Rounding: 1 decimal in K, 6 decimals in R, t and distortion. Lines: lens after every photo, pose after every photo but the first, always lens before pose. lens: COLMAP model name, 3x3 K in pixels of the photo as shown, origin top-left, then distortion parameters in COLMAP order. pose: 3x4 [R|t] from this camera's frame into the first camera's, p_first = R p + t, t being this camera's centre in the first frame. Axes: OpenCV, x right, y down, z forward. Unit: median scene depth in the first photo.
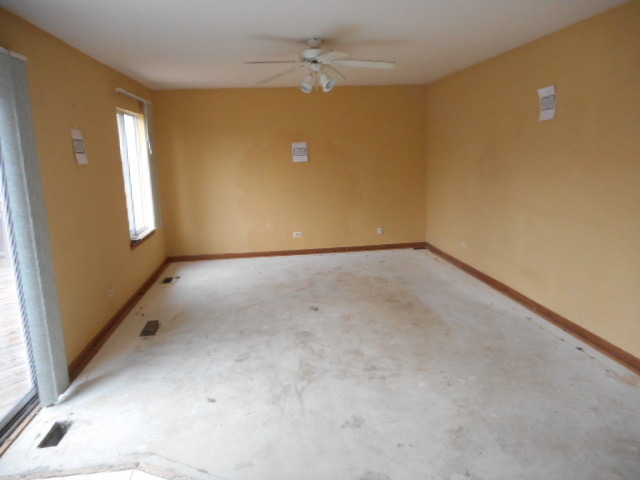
lens RADIAL K [[480.9, 0, 320.0], [0, 480.9, 240.0], [0, 0, 1]] dist [-0.010331, 0.007292]
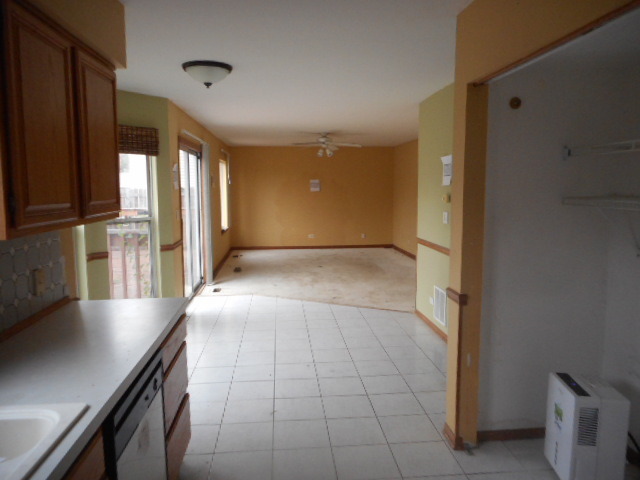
lens RADIAL K [[480.9, 0, 320.0], [0, 480.9, 240.0], [0, 0, 1]] dist [-0.010331, 0.007292]
pose [[0.999179, 0.033077, -0.023388, 0.021704], [-0.034621, 0.997015, -0.069008, 0.123236], [0.021036, 0.069761, 0.997342, -0.664436]]
